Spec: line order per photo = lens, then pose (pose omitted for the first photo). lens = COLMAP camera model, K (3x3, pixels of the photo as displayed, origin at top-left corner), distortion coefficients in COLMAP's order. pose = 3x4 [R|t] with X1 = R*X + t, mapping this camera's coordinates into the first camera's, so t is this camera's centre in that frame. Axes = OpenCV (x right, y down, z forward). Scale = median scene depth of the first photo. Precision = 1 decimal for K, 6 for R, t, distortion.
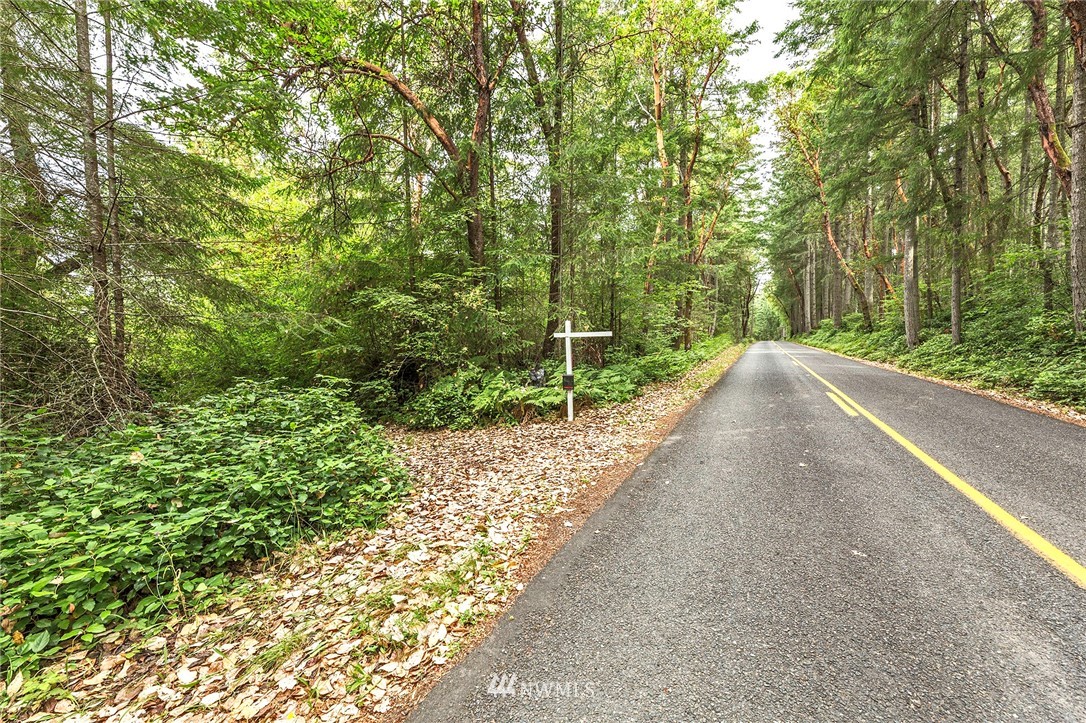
lens RADIAL K [[436.4, 0, 543.0], [0, 436.4, 361.5], [0, 0, 1]] dist [0.000385, 0.000038]
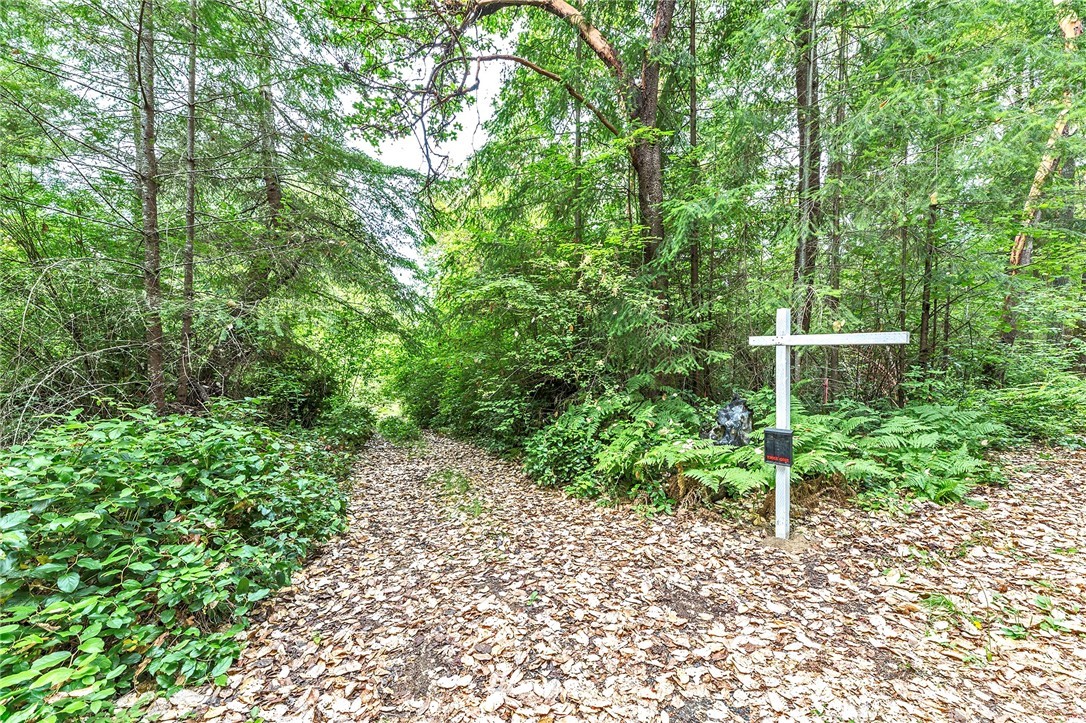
lens RADIAL K [[436.4, 0, 543.0], [0, 436.4, 361.5], [0, 0, 1]] dist [0.000385, 0.000038]
pose [[0.838575, 0.032493, -0.543817, 0.082849], [-0.046076, 0.998873, -0.011368, -0.019554], [0.542834, 0.034589, 0.839127, 0.426755]]
